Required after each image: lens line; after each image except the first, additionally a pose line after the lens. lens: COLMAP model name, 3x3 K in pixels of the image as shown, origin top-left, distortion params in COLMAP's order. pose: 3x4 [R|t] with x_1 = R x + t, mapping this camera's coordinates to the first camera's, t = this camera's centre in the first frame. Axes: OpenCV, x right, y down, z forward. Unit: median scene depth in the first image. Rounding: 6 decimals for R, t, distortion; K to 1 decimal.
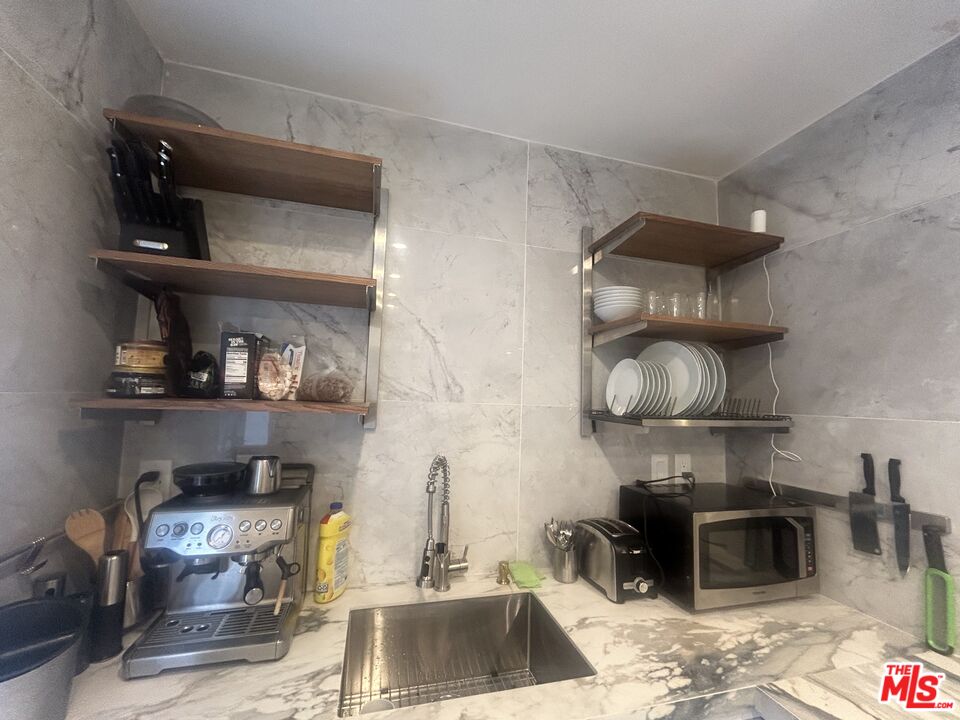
lens RADIAL K [[388.1, 0, 480.4], [0, 388.1, 363.4], [0, 0, 1]] dist [-0.000562, 0.000536]
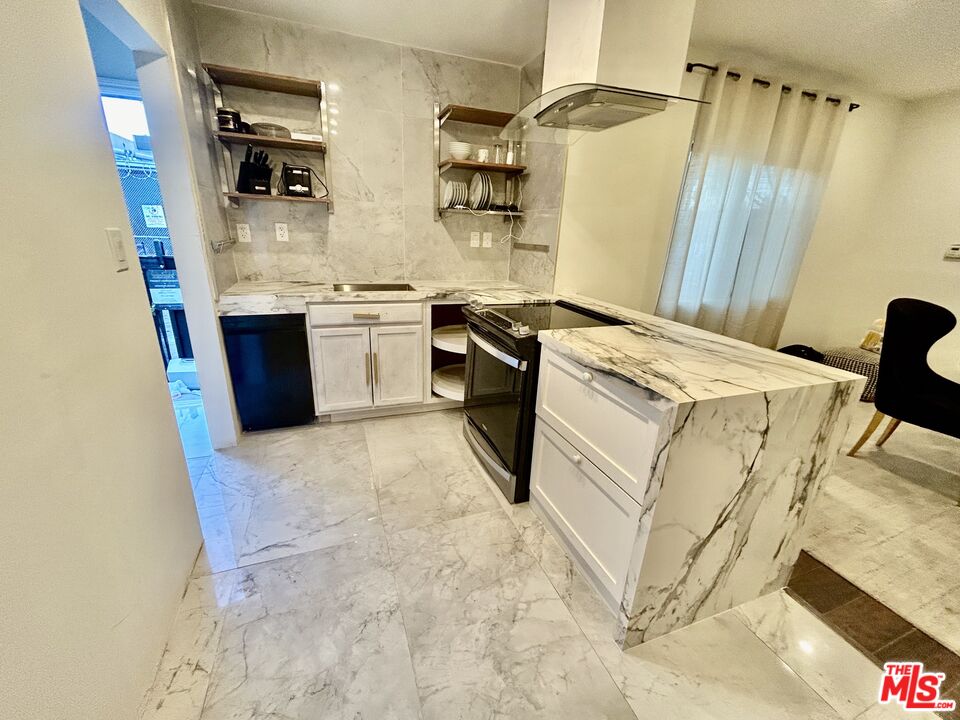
lens RADIAL K [[388.1, 0, 479.5], [0, 388.1, 356.7], [0, 0, 1]] dist [-0.000562, 0.000536]
pose [[0.996413, -0.018961, 0.082467, 0.370668], [-0.015773, 0.915877, 0.401149, 0.015529], [-0.083136, -0.401011, 0.912293, -1.463359]]
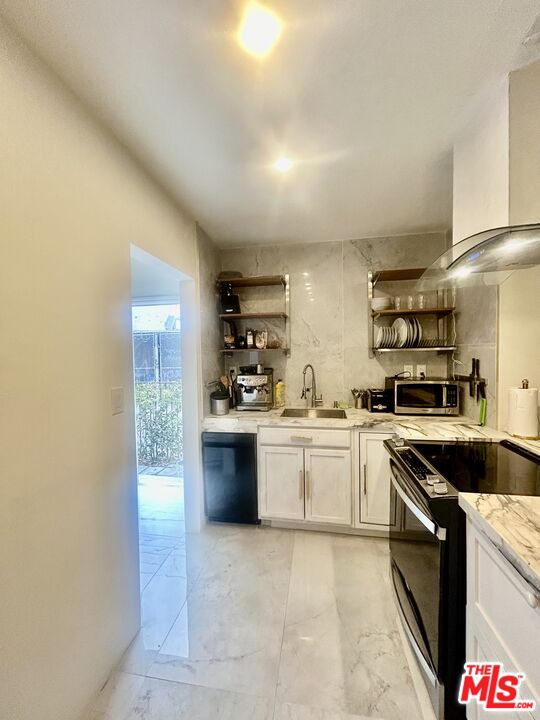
lens RADIAL K [[291.1, 0, 269.4], [0, 291.1, 361.2], [0, 0, 1]] dist [-0.000562, 0.000536]
pose [[0.902792, -0.034360, -0.428702, 0.569827], [0.084230, 0.991625, 0.097899, -0.035752], [0.421748, -0.124492, 0.898126, -1.148139]]
